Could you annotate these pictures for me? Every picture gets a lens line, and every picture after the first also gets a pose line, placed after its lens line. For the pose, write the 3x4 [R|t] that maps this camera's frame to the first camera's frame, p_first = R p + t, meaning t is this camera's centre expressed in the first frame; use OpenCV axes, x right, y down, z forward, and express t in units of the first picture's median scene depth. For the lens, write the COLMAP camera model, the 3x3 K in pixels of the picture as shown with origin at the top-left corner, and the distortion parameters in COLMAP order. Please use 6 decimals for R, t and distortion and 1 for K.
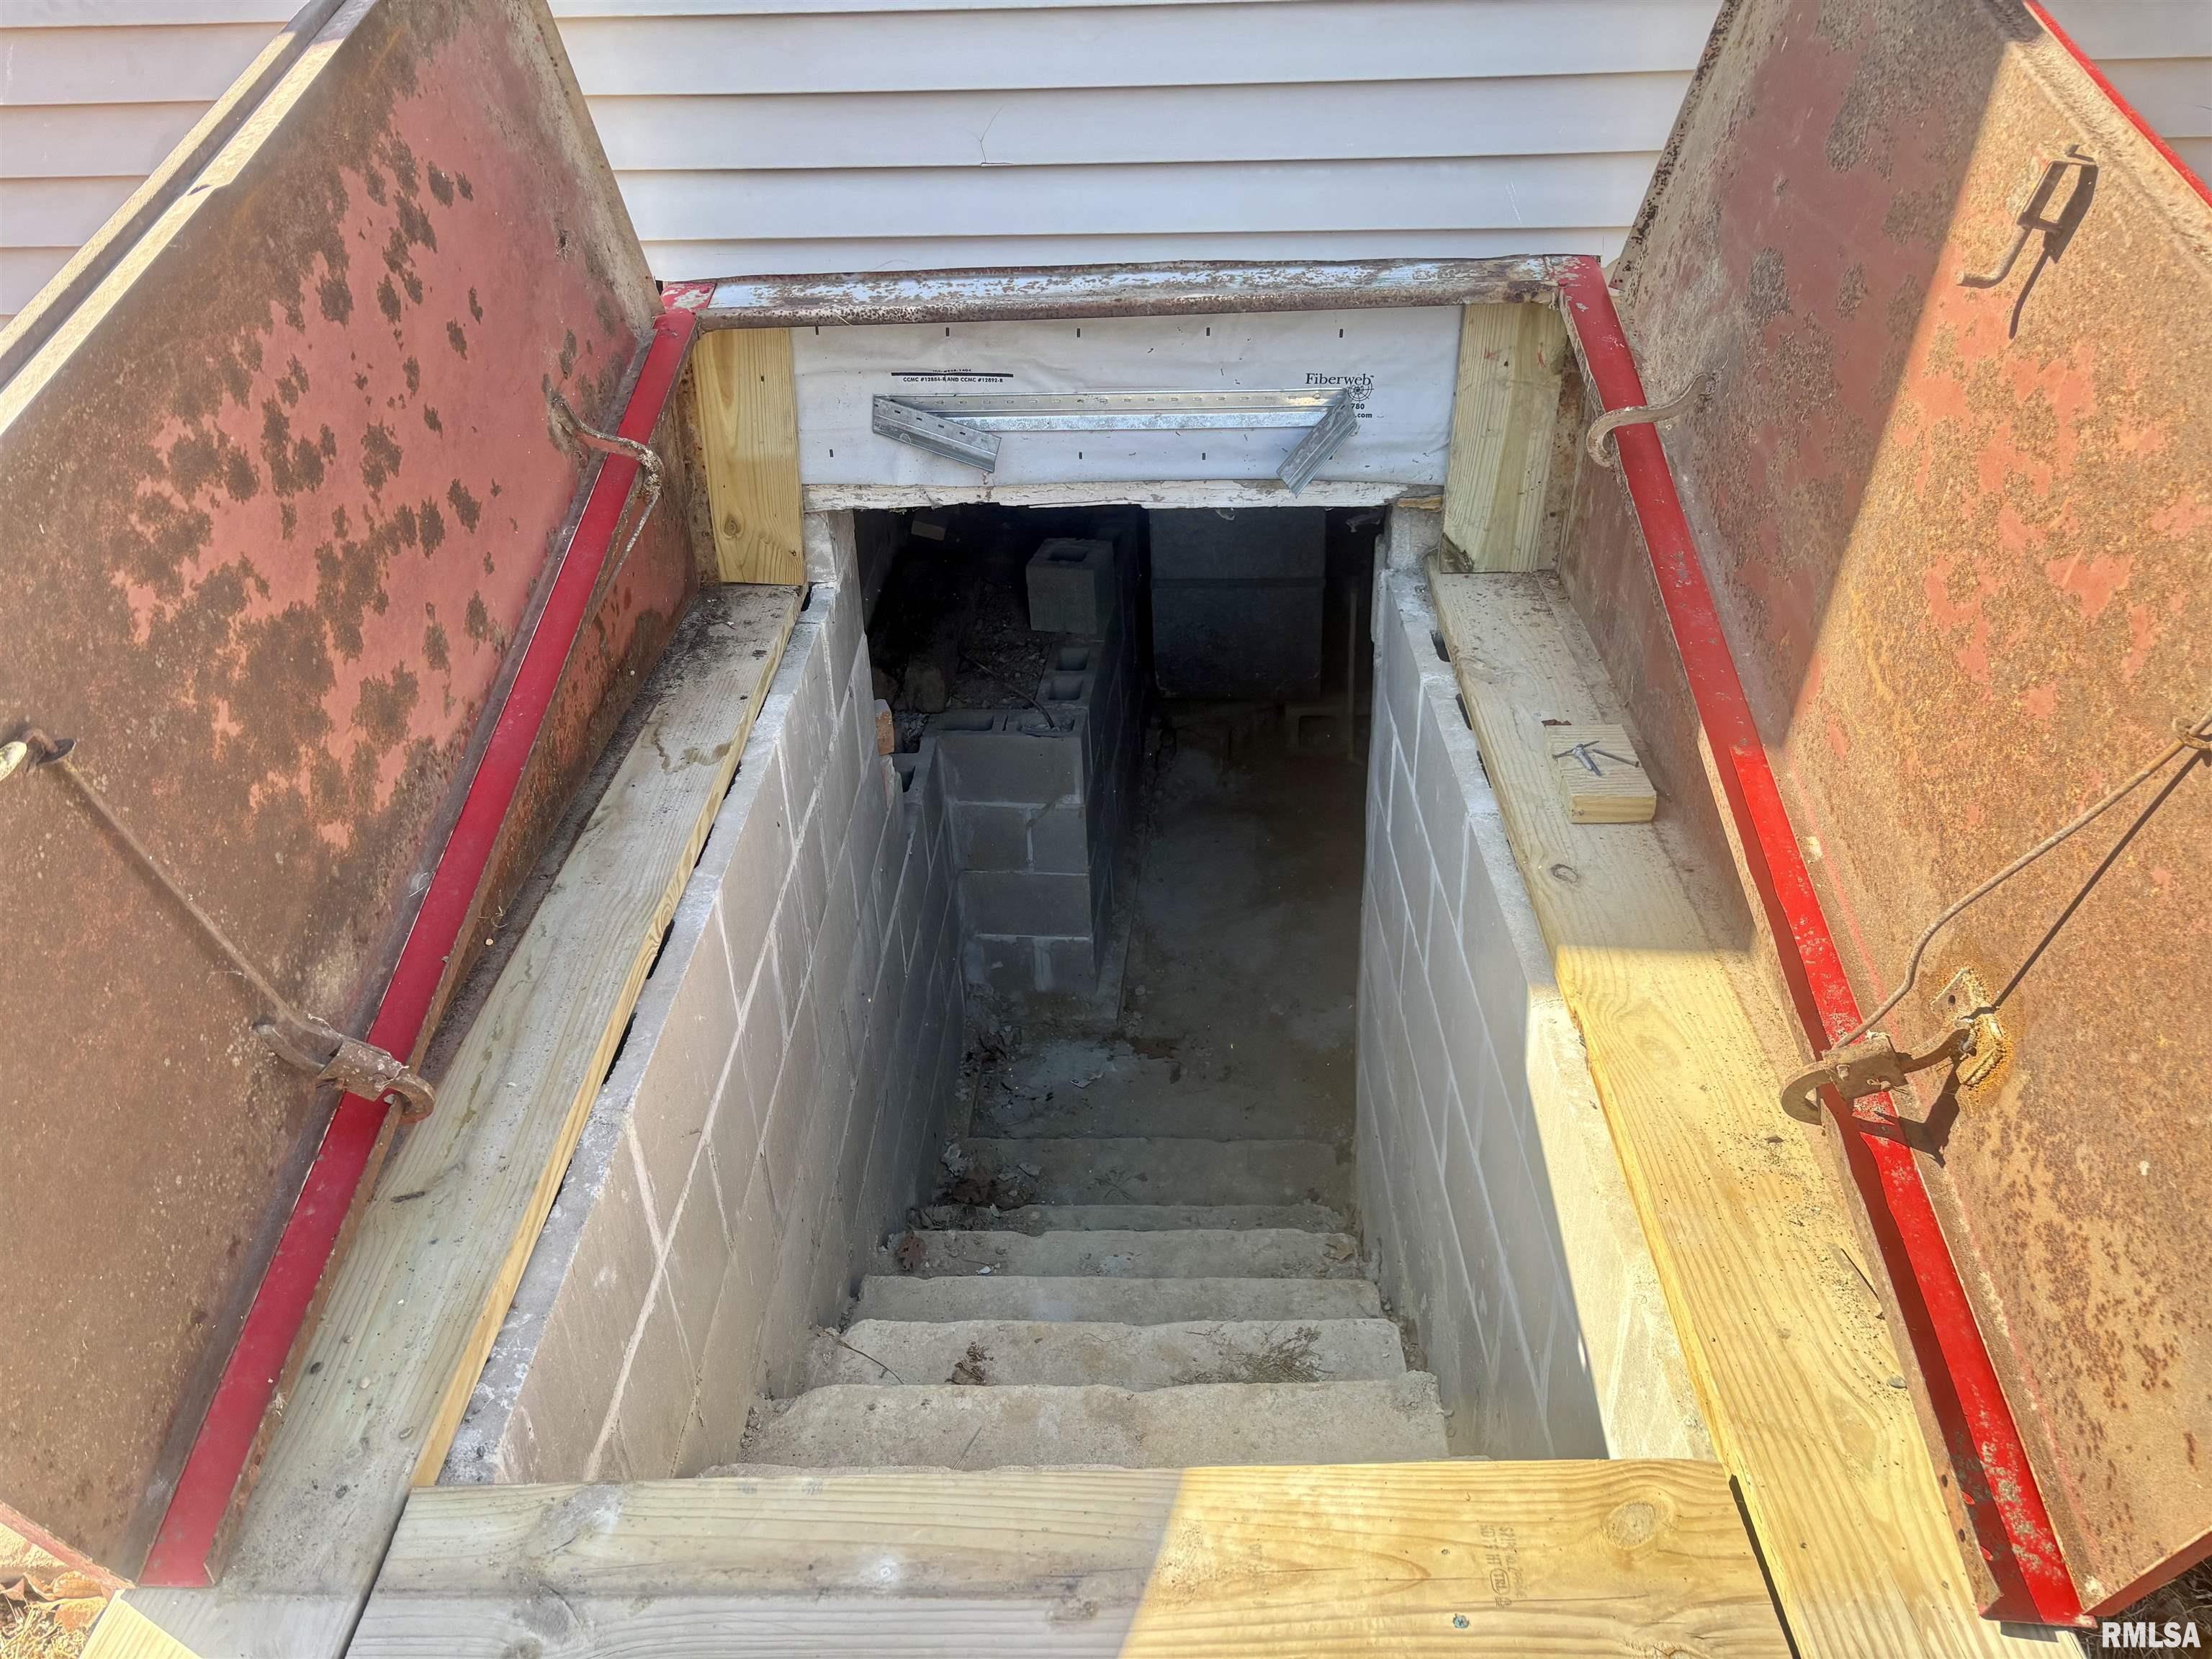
lens RADIAL K [[1659.4, 0, 1109.8], [0, 1659.4, 830.6], [0, 0, 1]] dist [0.053382, -0.056709]
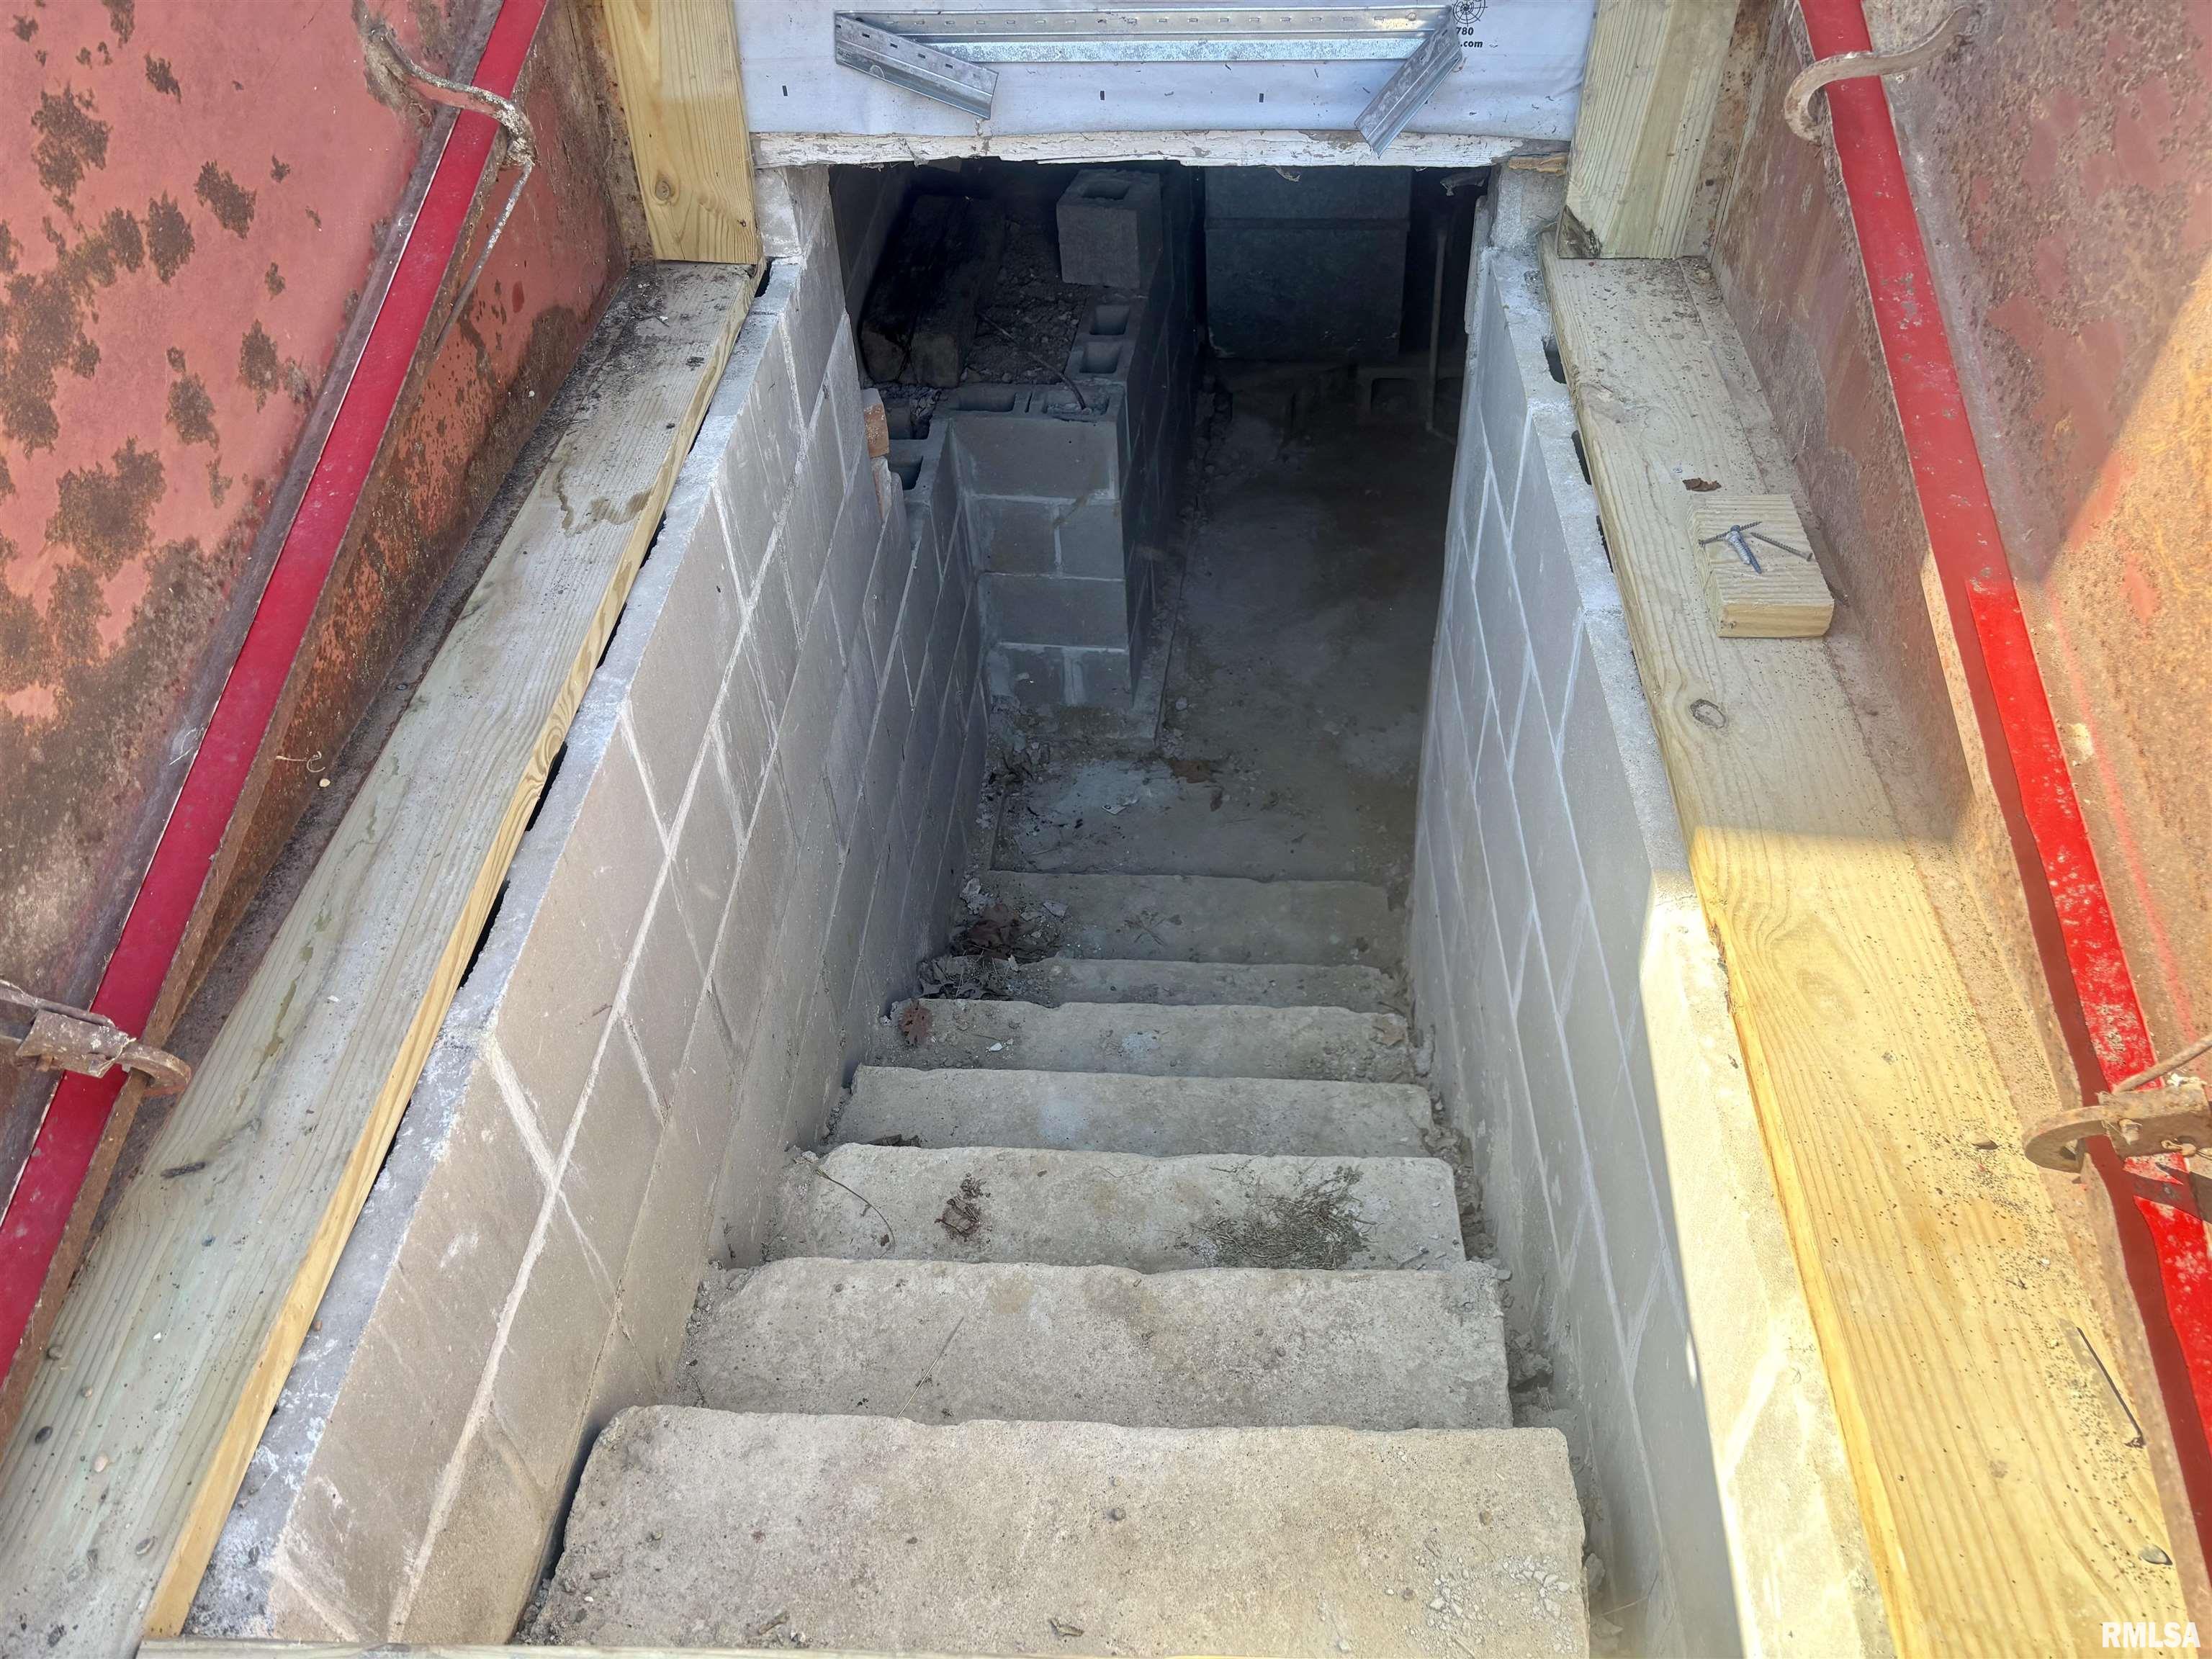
lens RADIAL K [[1659.4, 0, 1119.9], [0, 1659.4, 812.3], [0, 0, 1]] dist [0.053382, -0.056709]
pose [[0.999479, 0.017542, -0.027110, 0.023751], [-0.011394, 0.977153, 0.212233, -0.086307], [0.030214, -0.211814, 0.976843, 0.223968]]
